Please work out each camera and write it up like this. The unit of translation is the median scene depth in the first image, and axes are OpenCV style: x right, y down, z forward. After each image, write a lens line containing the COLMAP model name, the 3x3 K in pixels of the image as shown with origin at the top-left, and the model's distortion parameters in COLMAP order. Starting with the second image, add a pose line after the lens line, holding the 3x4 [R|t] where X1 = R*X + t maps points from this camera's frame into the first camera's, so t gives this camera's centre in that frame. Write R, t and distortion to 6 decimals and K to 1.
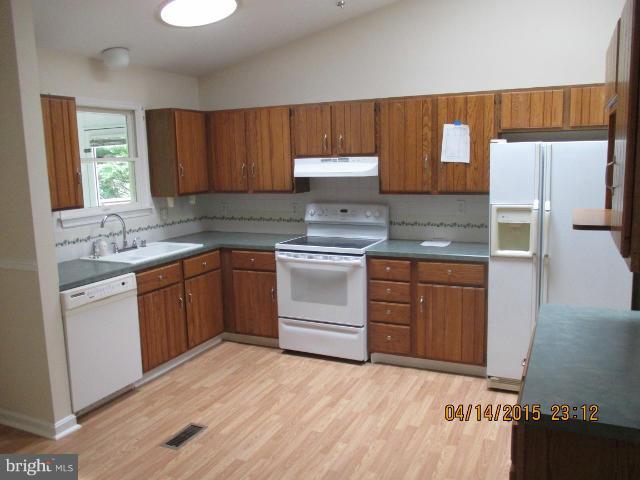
lens RADIAL K [[538.2, 0, 322.2], [0, 538.2, 236.8], [0, 0, 1]] dist [-0.018460, 0.006815]
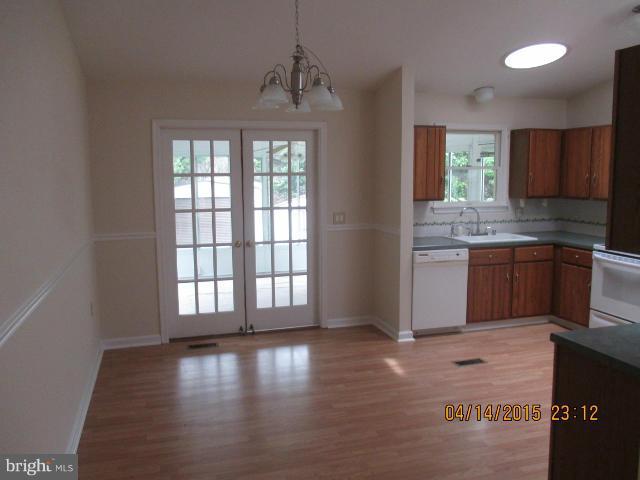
lens RADIAL K [[538.2, 0, 322.2], [0, 538.2, 236.8], [0, 0, 1]] dist [-0.018460, 0.006815]
pose [[0.675820, 0.115885, -0.727900, 0.371118], [-0.121725, 0.991550, 0.044843, 0.016976], [0.726946, 0.058298, 0.684215, -0.219418]]
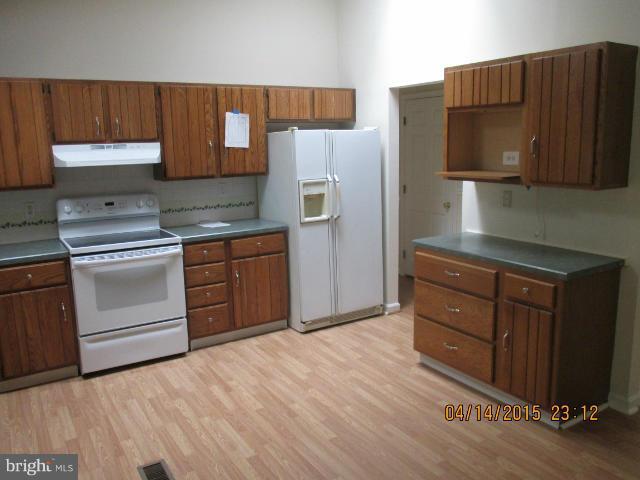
lens RADIAL K [[538.2, 0, 322.2], [0, 538.2, 236.8], [0, 0, 1]] dist [-0.018460, 0.006815]
pose [[0.551914, -0.136428, 0.822665, -0.569505], [0.132596, 0.988333, 0.074945, -0.015916], [-0.823292, 0.067719, 0.563565, 0.235508]]
